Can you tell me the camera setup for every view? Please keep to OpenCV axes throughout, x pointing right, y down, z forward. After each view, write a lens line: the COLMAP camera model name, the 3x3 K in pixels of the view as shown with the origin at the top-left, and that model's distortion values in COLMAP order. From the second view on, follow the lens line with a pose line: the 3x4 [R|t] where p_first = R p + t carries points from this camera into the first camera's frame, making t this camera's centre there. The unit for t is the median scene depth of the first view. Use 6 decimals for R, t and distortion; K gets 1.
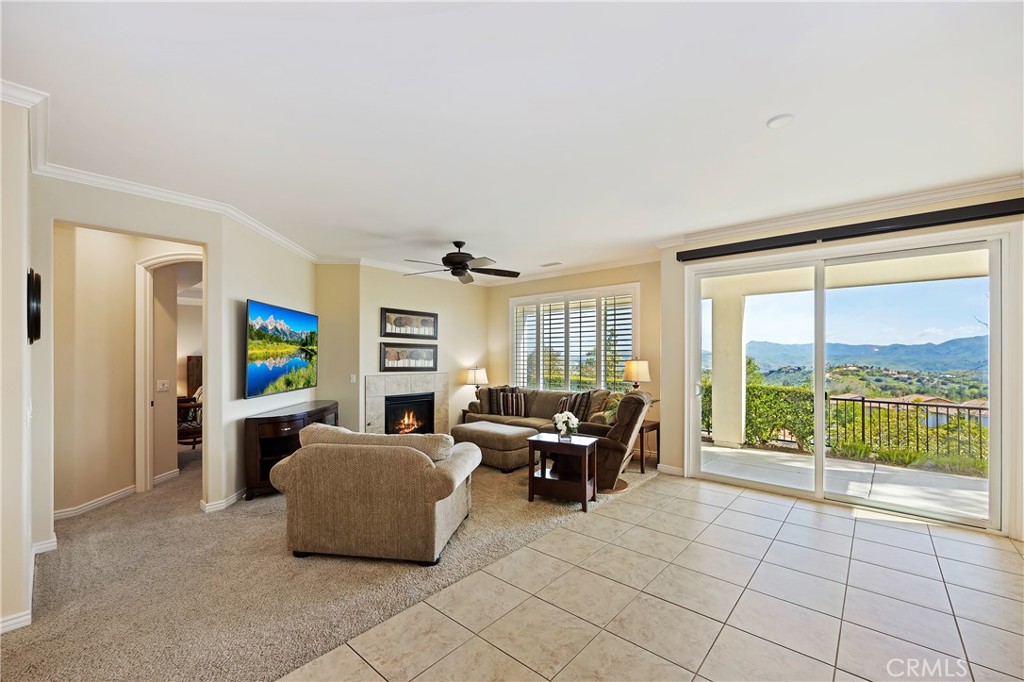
lens RADIAL K [[422.3, 0, 512.7], [0, 422.3, 350.4], [0, 0, 1]] dist [-0.000134, 0.000053]
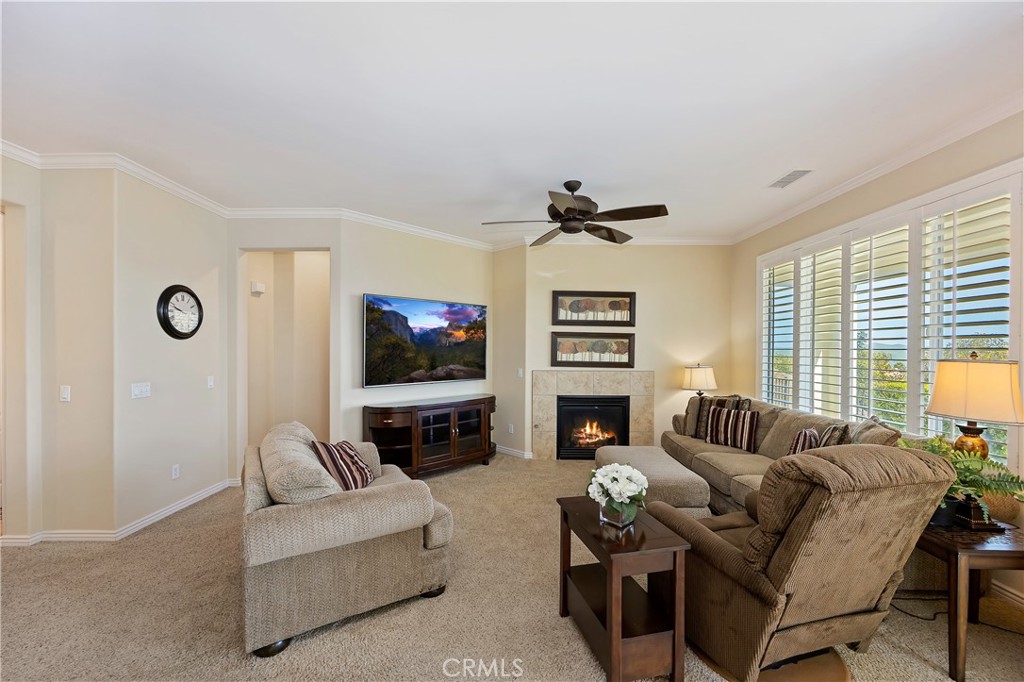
lens RADIAL K [[411.1, 0, 512.0], [0, 411.1, 341.0], [0, 0, 1]] dist [-0.000747, -0.000135]
pose [[0.659118, -0.009716, -0.751976, 0.245988], [0.004684, 0.999950, -0.008815, 0.006369], [0.752025, 0.002287, 0.659131, 0.376781]]
